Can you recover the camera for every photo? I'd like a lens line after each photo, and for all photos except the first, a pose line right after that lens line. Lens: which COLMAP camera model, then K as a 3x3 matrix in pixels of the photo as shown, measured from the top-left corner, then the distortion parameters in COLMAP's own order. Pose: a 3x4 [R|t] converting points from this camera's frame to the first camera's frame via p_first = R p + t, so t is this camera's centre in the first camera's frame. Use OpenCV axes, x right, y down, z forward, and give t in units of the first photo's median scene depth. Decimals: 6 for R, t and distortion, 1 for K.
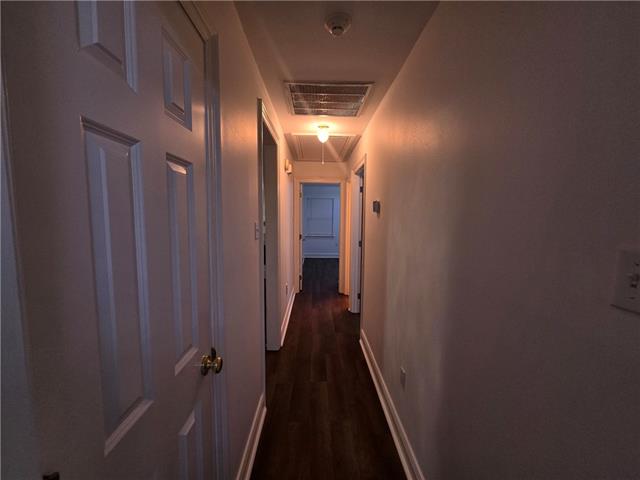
lens RADIAL K [[261.2, 0, 320.0], [0, 261.2, 241.0], [0, 0, 1]] dist [0.002412, -0.000011]
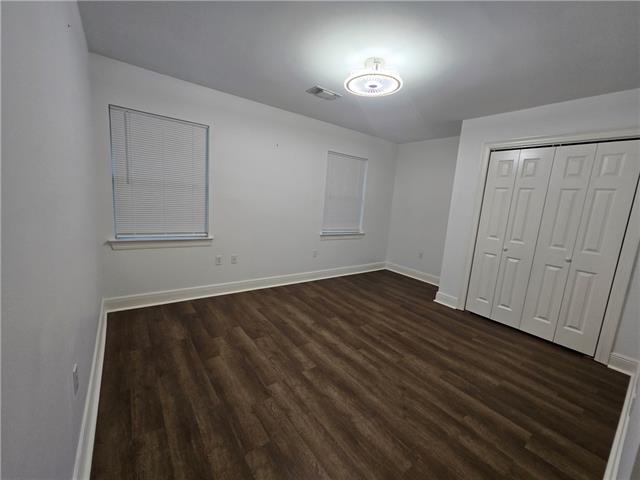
lens RADIAL K [[261.2, 0, 317.1], [0, 261.2, 238.7], [0, 0, 1]] dist [0.002412, -0.000011]
pose [[0.829103, -0.039405, 0.557706, -0.025426], [-0.009245, 0.996411, 0.084145, -0.048331], [-0.559019, -0.074921, 0.825763, 0.628563]]
